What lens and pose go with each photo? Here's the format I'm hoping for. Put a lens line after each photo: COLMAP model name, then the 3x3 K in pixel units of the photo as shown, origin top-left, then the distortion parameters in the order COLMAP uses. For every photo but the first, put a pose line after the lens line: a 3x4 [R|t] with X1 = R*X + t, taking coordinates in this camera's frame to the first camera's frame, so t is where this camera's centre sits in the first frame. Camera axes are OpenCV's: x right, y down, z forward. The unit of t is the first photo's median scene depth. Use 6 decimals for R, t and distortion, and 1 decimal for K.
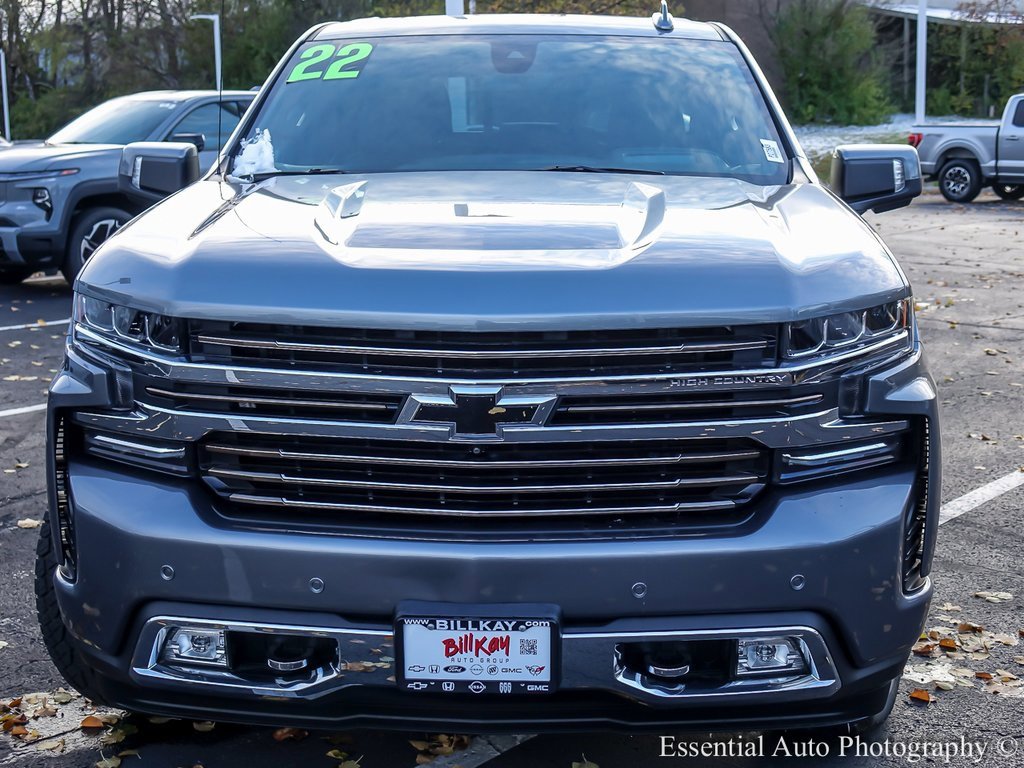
lens RADIAL K [[1673.2, 0, 512.0], [0, 1673.2, 384.0], [0, 0, 1]] dist [-0.024691, -0.063655]
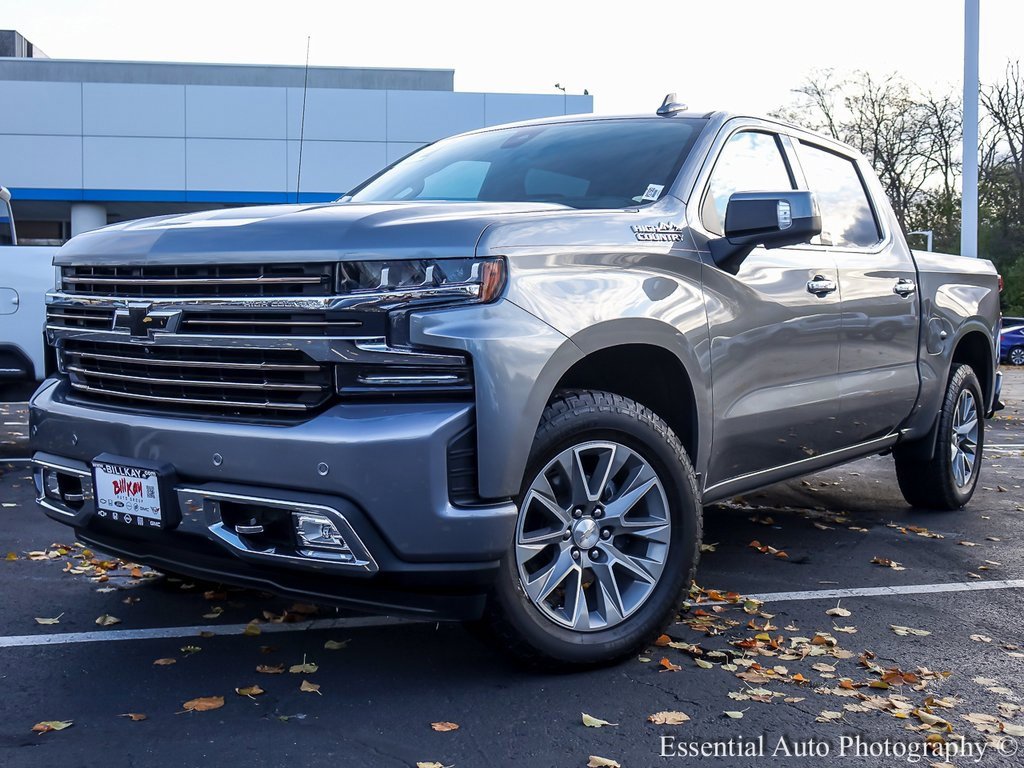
lens RADIAL K [[1242.8, 0, 510.2], [0, 1242.8, 364.5], [0, 0, 1]] dist [0.002573, -0.021330]
pose [[0.800573, 0.029535, -0.598507, 0.857807], [-0.120736, 0.986252, -0.112829, 0.133258], [0.586946, 0.162589, 0.793133, 0.342992]]
